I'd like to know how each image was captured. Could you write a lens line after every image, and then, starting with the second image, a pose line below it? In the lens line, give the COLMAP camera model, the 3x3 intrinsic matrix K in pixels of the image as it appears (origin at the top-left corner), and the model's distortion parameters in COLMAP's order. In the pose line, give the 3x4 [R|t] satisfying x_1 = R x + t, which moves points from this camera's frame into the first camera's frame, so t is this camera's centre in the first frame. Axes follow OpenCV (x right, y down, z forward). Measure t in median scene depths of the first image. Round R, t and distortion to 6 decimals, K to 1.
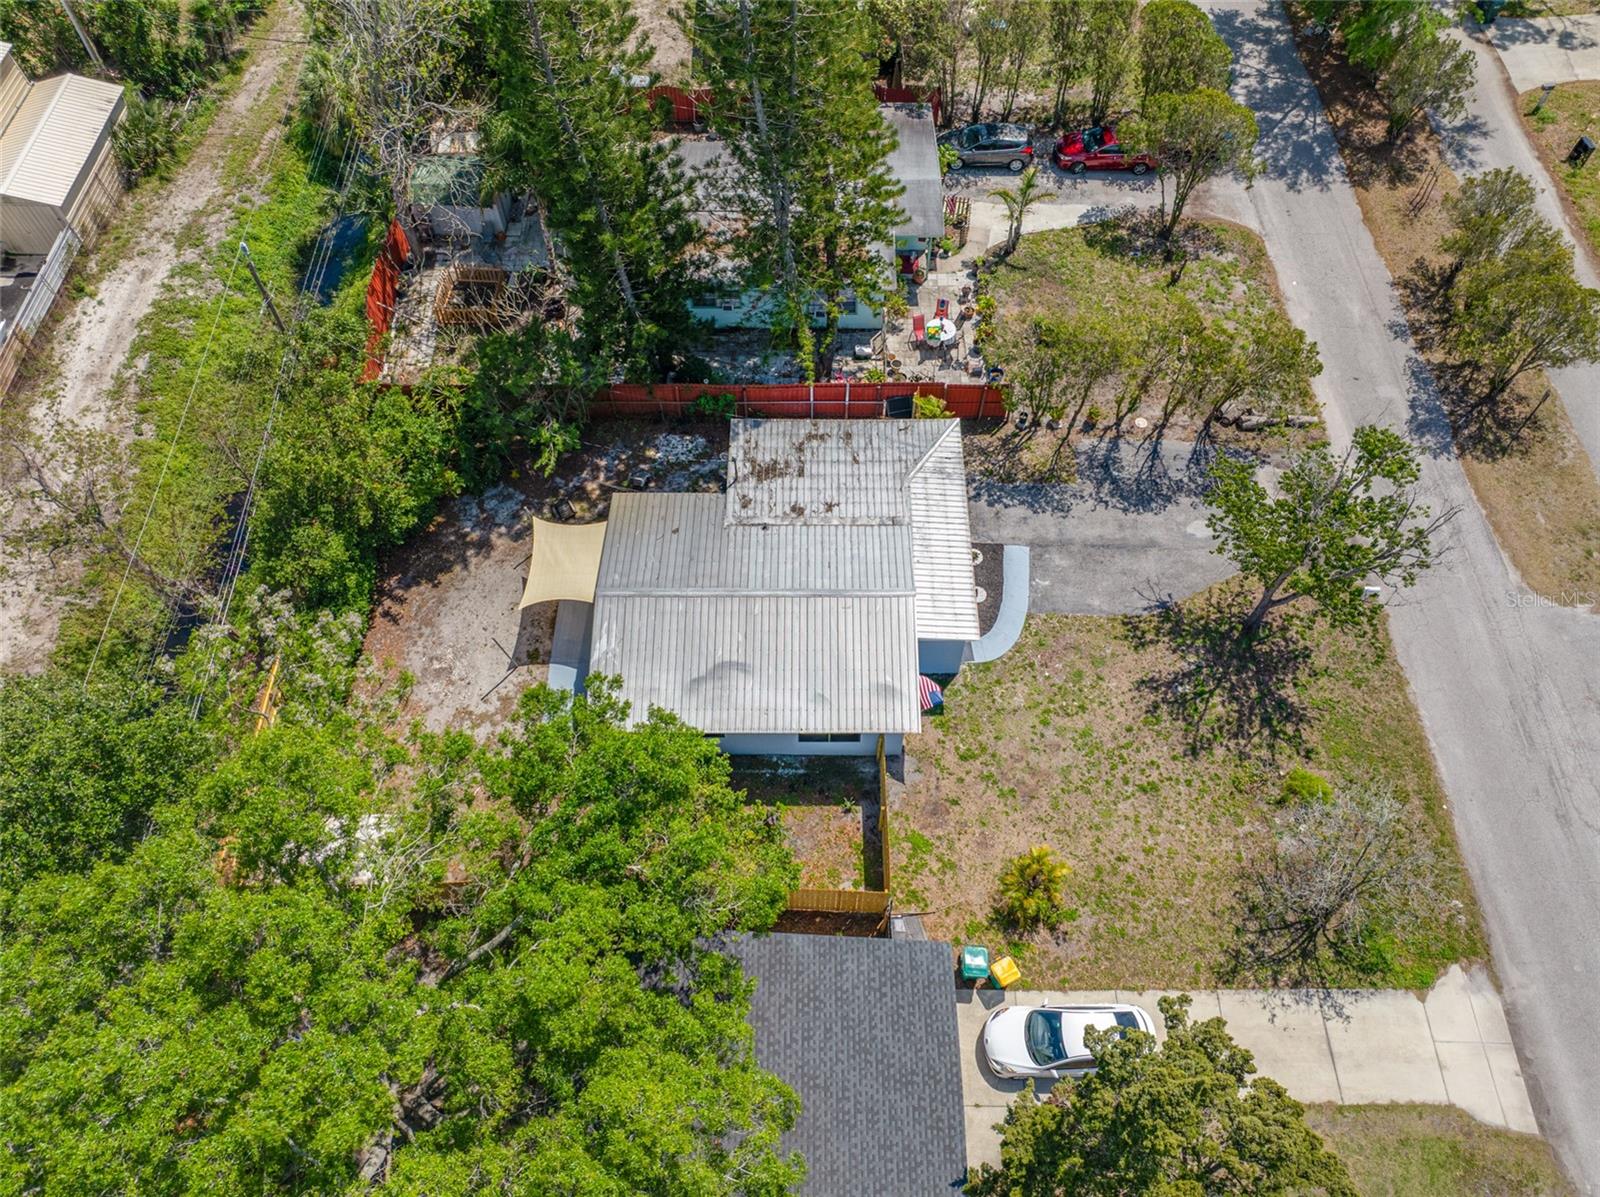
lens RADIAL K [[1131.9, 0, 804.3], [0, 1131.9, 596.9], [0, 0, 1]] dist [-0.022409, 0.027810]
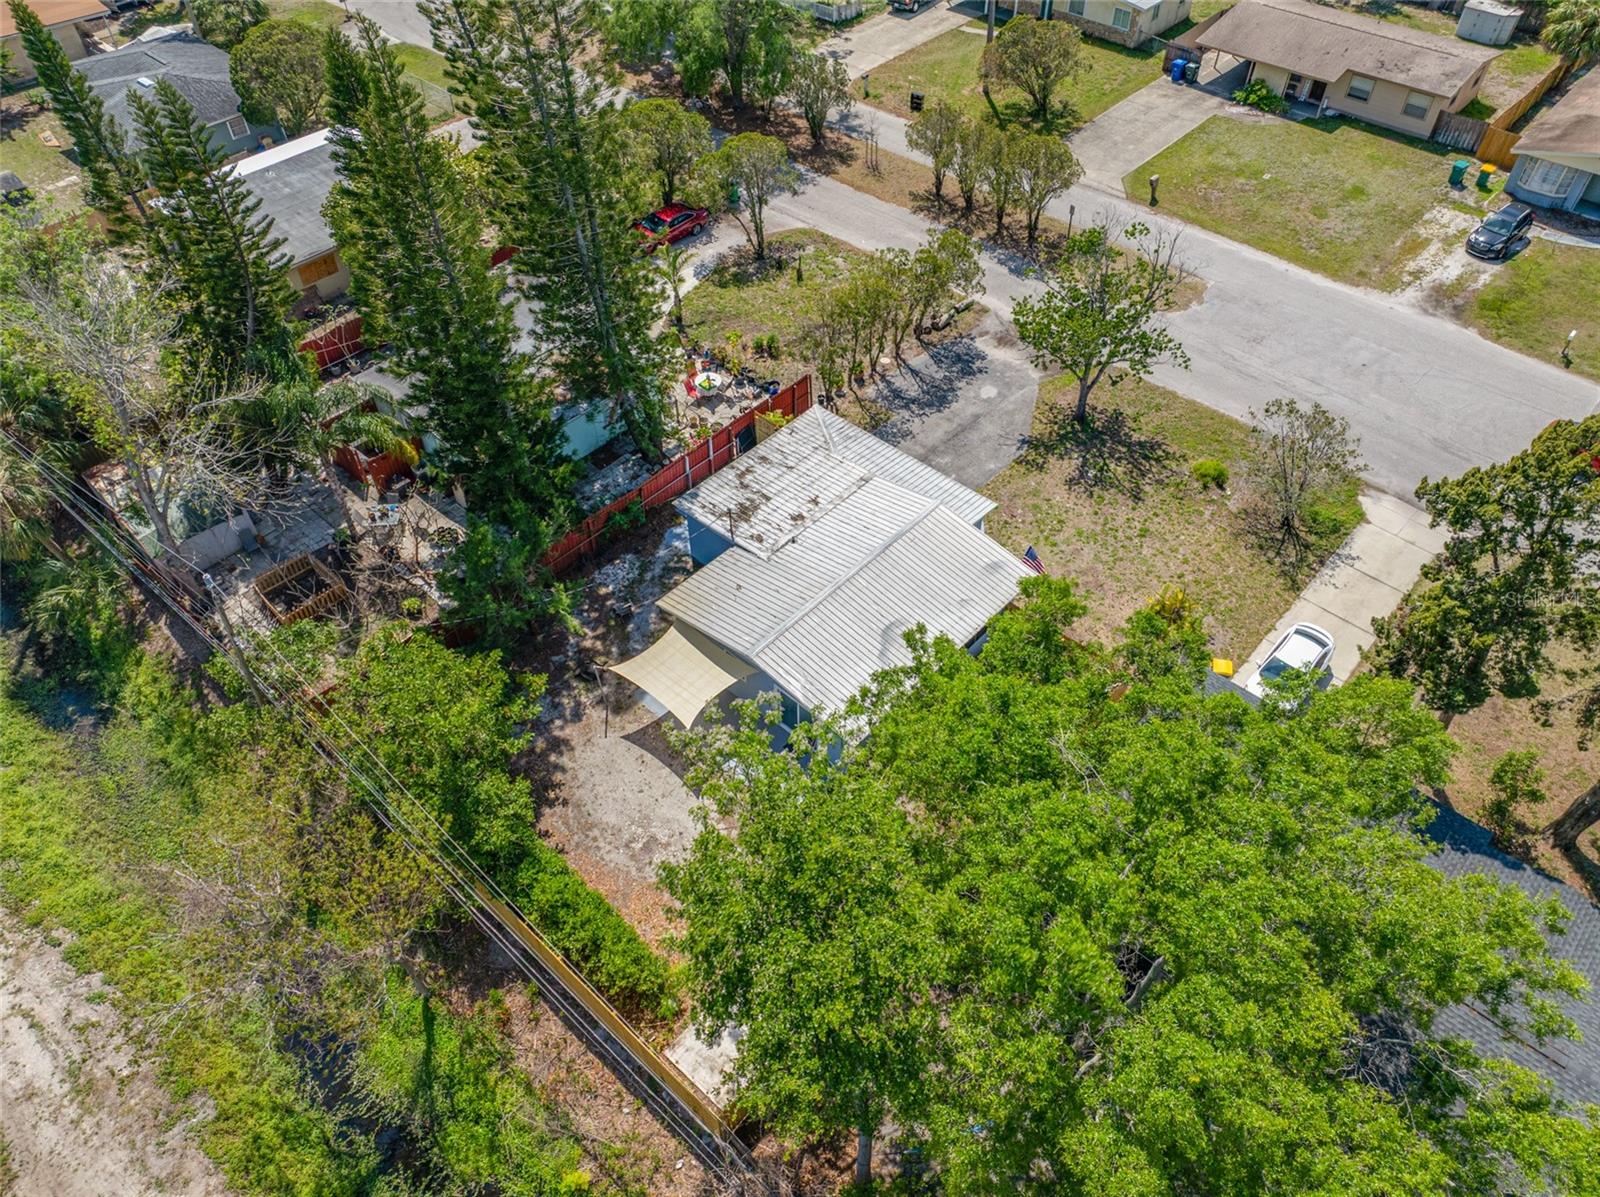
lens RADIAL K [[1131.9, 0, 804.3], [0, 1131.9, 596.9], [0, 0, 1]] dist [-0.022409, 0.027810]
pose [[0.669111, -0.539805, 0.510785, -0.595912], [0.625923, 0.779874, 0.004244, -0.017787], [-0.400638, 0.316872, 0.859698, 0.078489]]
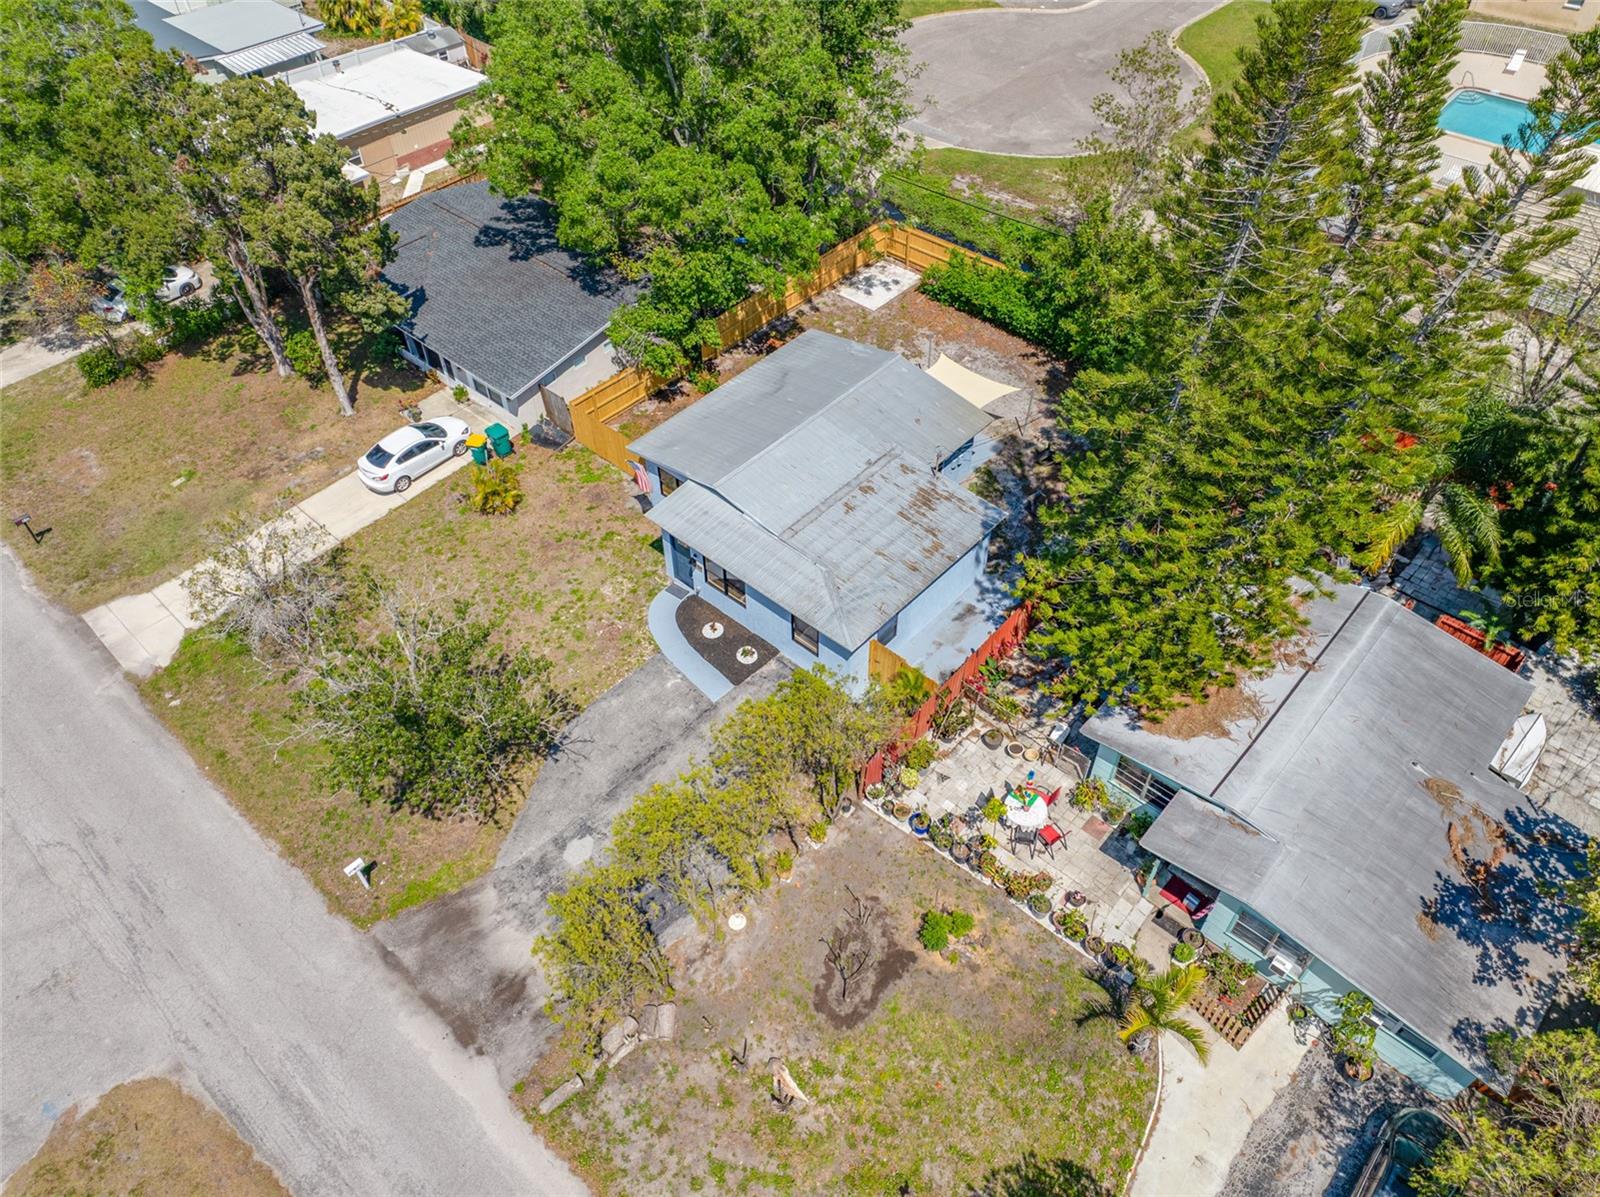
lens RADIAL K [[1125.1, 0, 804.6], [0, 1125.1, 600.3], [0, 0, 1]] dist [-0.025306, 0.029008]
pose [[-0.663831, 0.550018, -0.506763, 0.589851], [-0.626280, -0.038460, 0.778649, -0.821746], [0.408781, 0.834267, 0.369996, 0.678945]]
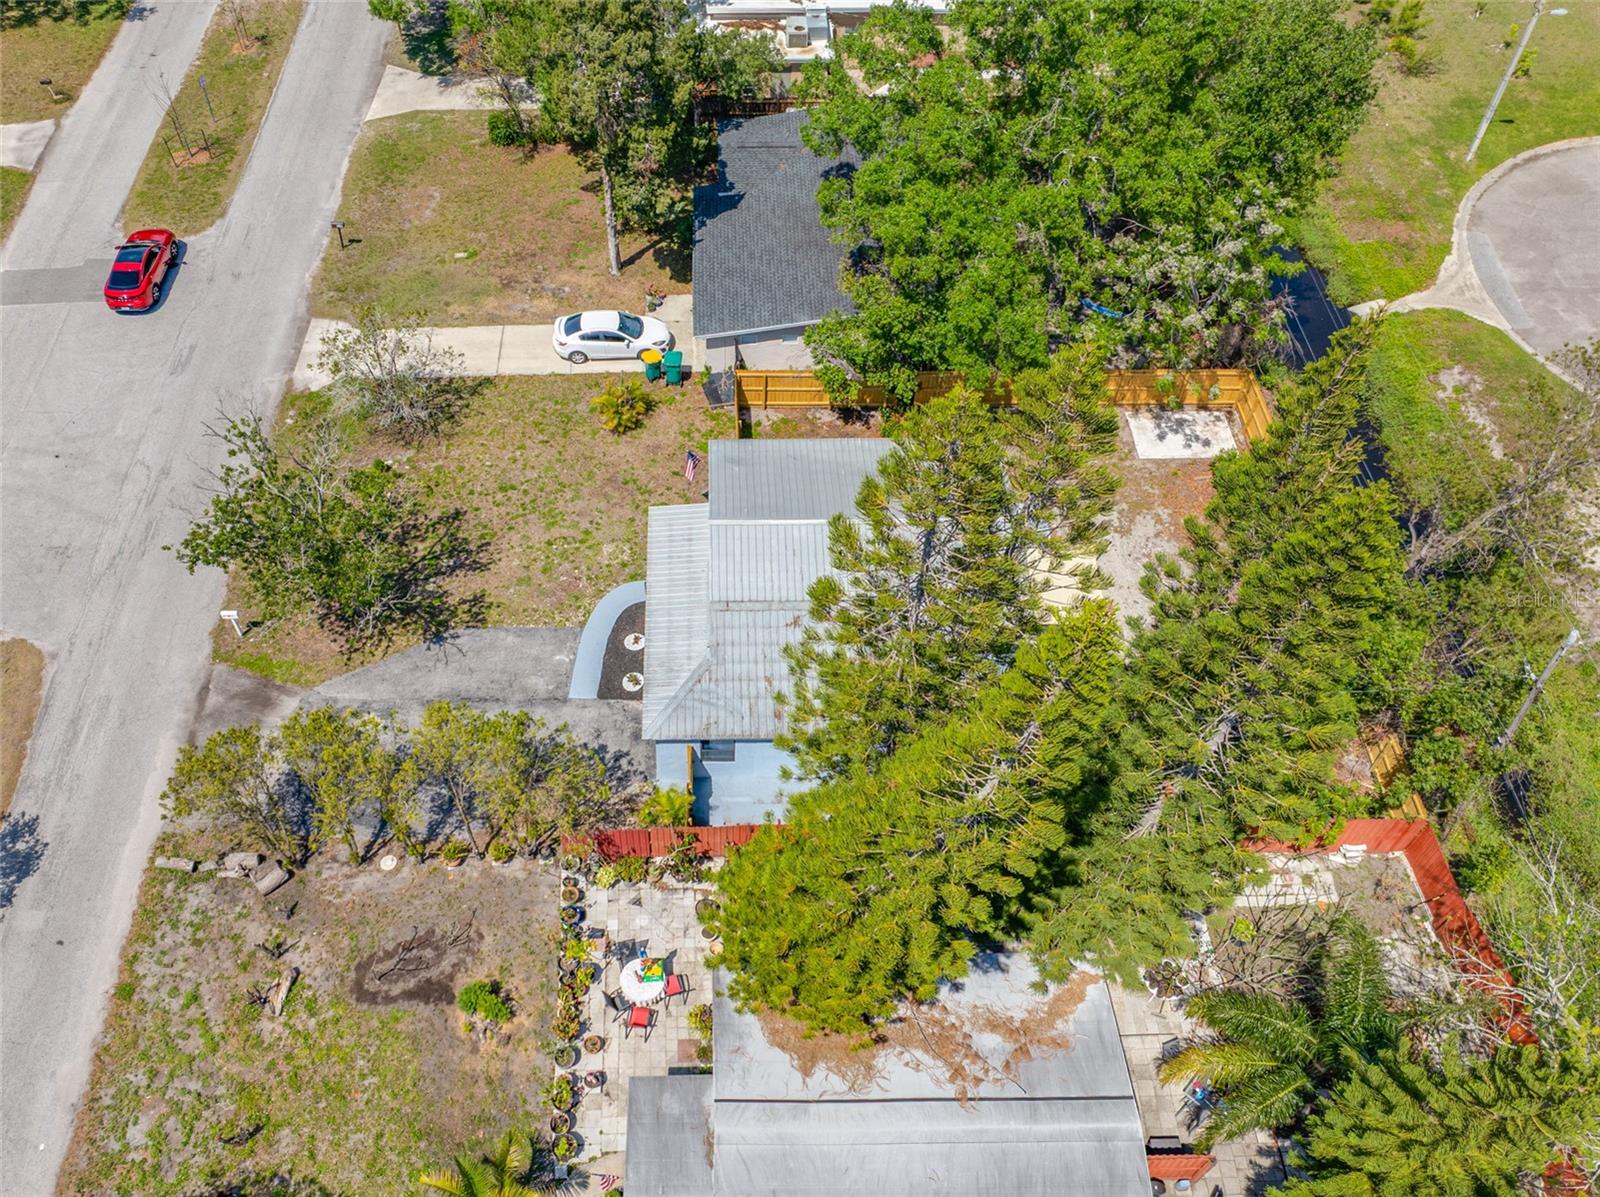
lens RADIAL K [[1330.5, 0, 724.5], [0, 1330.5, 592.1], [0, 0, 1]] dist [-0.006591, -0.009854]
pose [[-0.999855, 0.014449, -0.008961, 0.089230], [-0.013084, -0.317333, 0.948224, -1.085966], [0.010858, 0.948204, 0.317476, 0.626440]]
